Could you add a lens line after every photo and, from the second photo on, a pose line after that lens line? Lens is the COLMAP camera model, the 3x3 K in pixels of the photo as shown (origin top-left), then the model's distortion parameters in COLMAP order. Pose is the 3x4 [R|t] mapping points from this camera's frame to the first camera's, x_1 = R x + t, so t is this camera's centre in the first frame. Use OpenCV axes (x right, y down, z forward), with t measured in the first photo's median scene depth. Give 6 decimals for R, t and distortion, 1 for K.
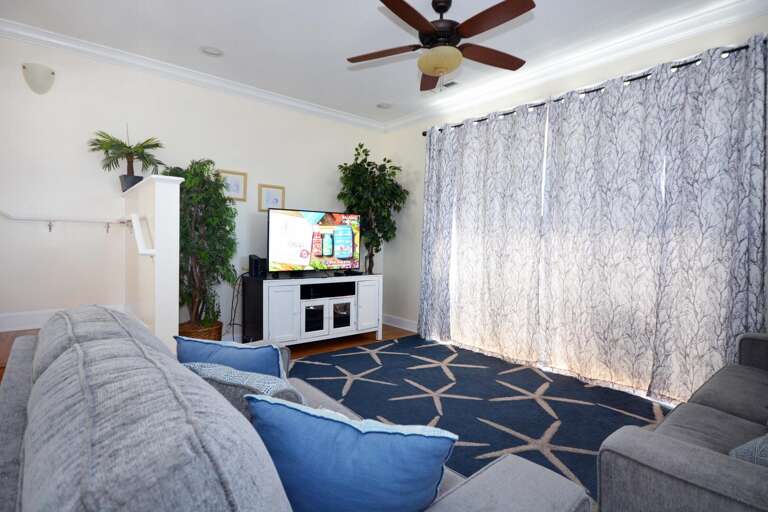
lens RADIAL K [[383.9, 0, 384.0], [0, 383.9, 256.0], [0, 0, 1]] dist [0.017364, -0.012171]
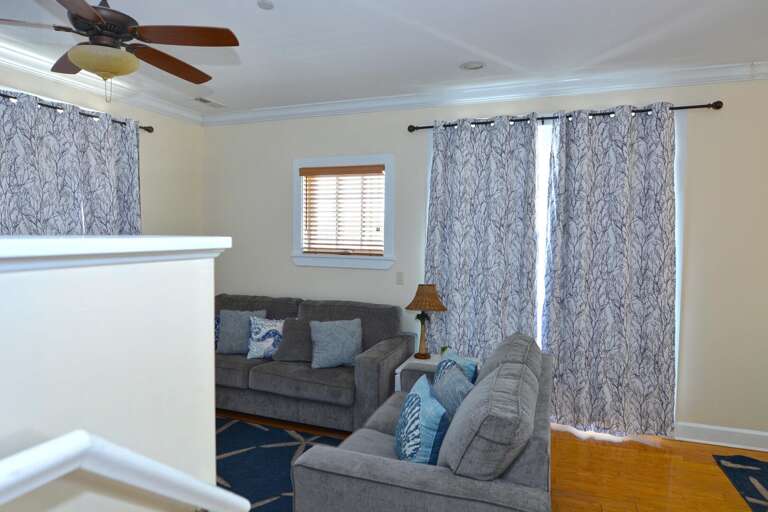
lens RADIAL K [[467.1, 0, 384.0], [0, 467.1, 256.0], [0, 0, 1]] dist [-0.024023, 0.001467]
pose [[-0.497892, -0.070681, 0.864354, -0.761271], [0.007546, 0.996282, 0.085816, -0.179479], [-0.867206, 0.049250, -0.495508, 0.852535]]
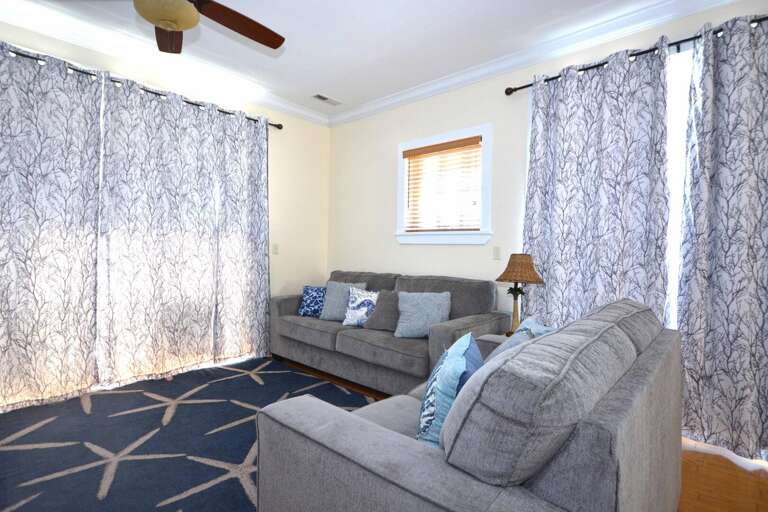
lens RADIAL K [[383.9, 0, 384.0], [0, 383.9, 256.0], [0, 0, 1]] dist [0.017364, -0.012171]
pose [[-0.143521, -0.033864, 0.989068, -0.604709], [0.013684, 0.999251, 0.036199, -0.028479], [-0.989553, 0.018730, -0.142950, 0.589800]]
